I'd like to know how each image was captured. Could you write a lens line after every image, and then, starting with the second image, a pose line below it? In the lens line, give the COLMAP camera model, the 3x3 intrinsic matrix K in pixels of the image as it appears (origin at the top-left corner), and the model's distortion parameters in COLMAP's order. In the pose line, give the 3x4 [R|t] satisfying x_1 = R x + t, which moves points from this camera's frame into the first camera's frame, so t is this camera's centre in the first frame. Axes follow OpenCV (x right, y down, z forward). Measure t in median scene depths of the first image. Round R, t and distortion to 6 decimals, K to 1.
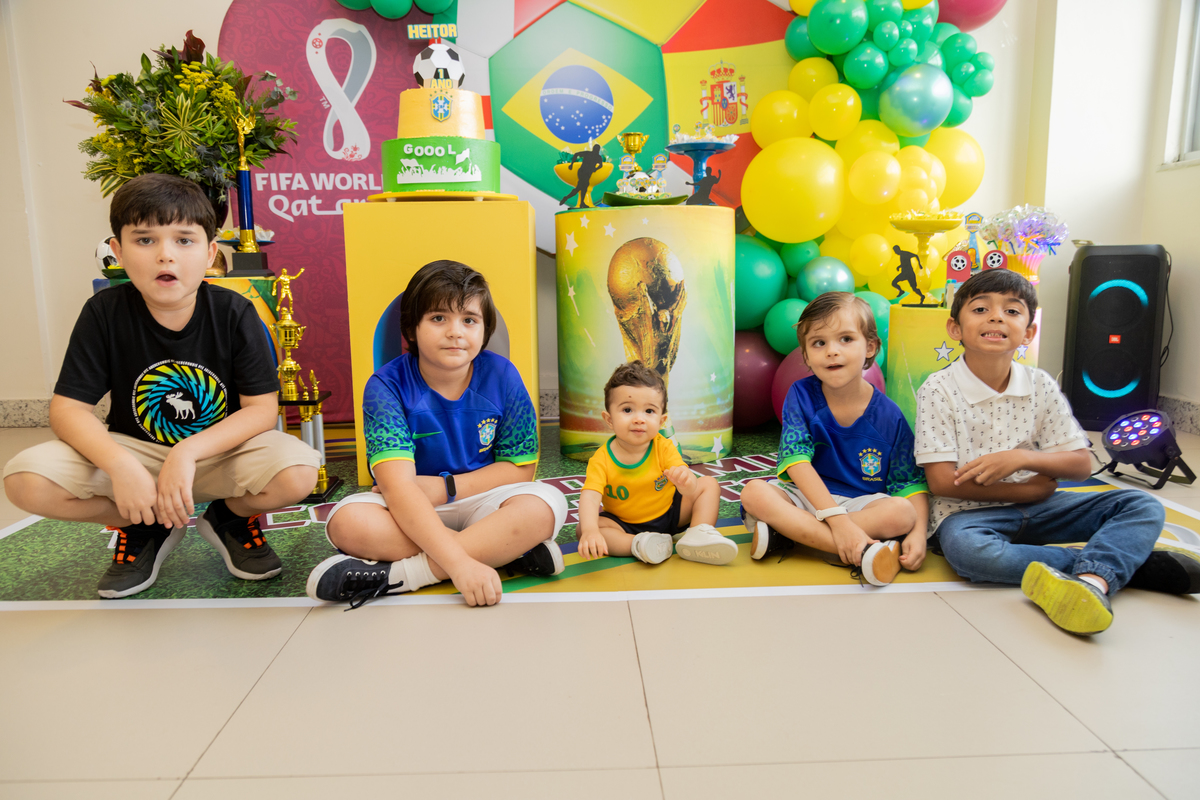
lens RADIAL K [[889.3, 0, 600.0], [0, 889.3, 400.0], [0, 0, 1]] dist [-0.007972, -0.006874]
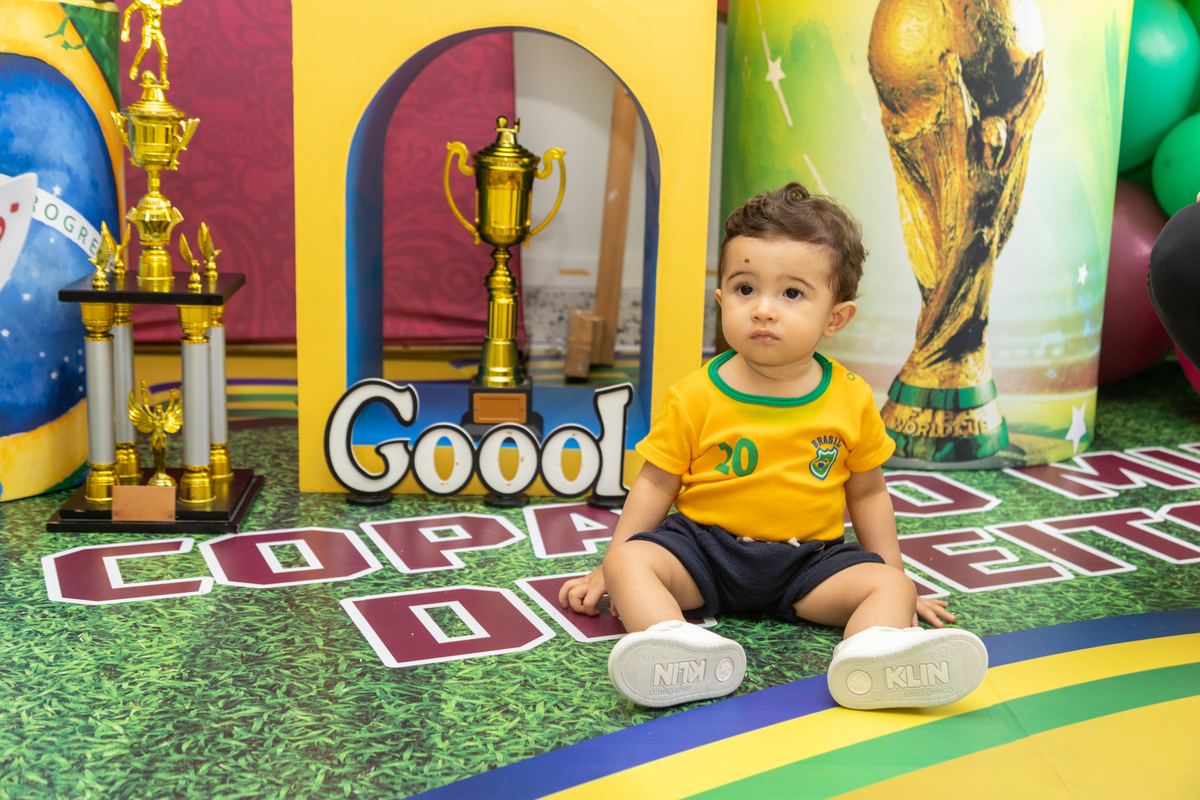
lens RADIAL K [[1574.0, 0, 603.2], [0, 1574.0, 381.2], [0, 0, 1]] dist [0.024079, -0.003604]
pose [[0.999271, 0.036019, 0.012630, -0.126930], [-0.036541, 0.998371, 0.043818, 0.002197], [-0.011031, -0.044248, 0.998960, 0.211914]]
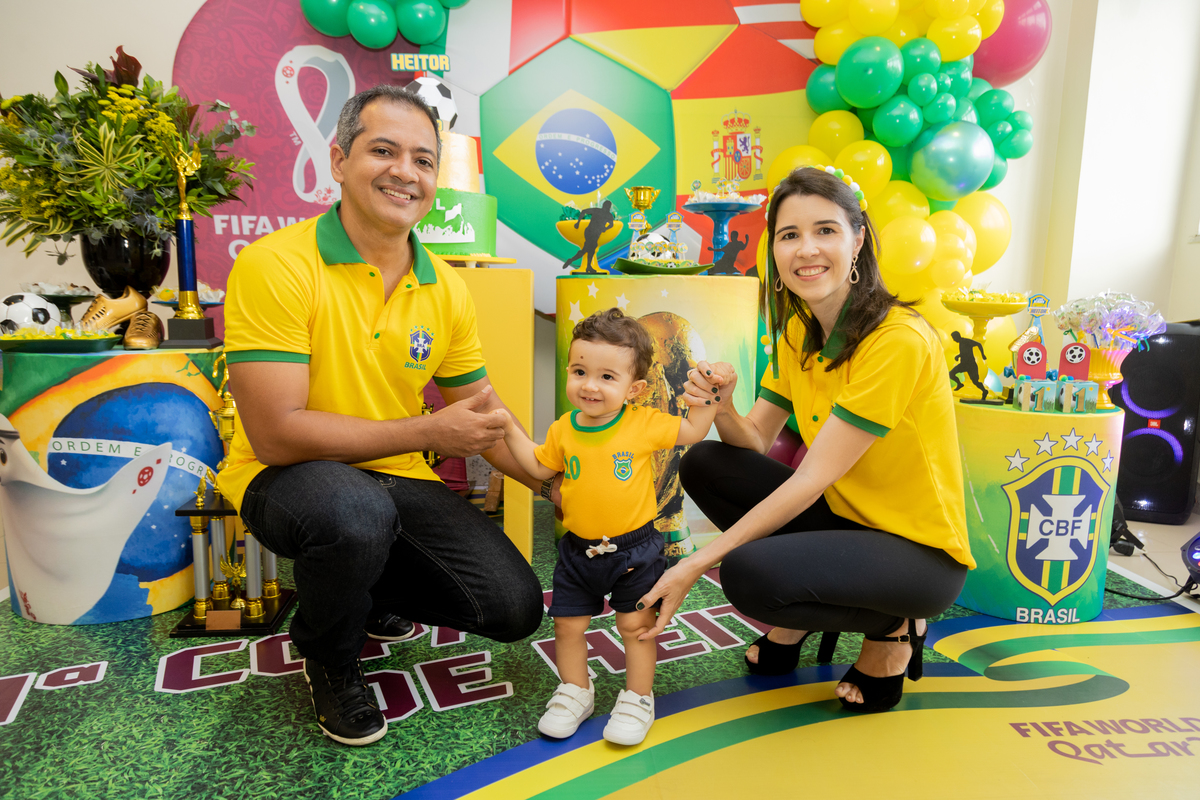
lens RADIAL K [[804.3, 0, 600.0], [0, 804.3, 400.0], [0, 0, 1]] dist [0.007275, 0.002240]
pose [[0.998632, 0.022674, 0.047113, -0.044707], [-0.022048, 0.999662, -0.013771, -0.083601], [-0.047409, 0.012714, 0.998795, 0.220674]]
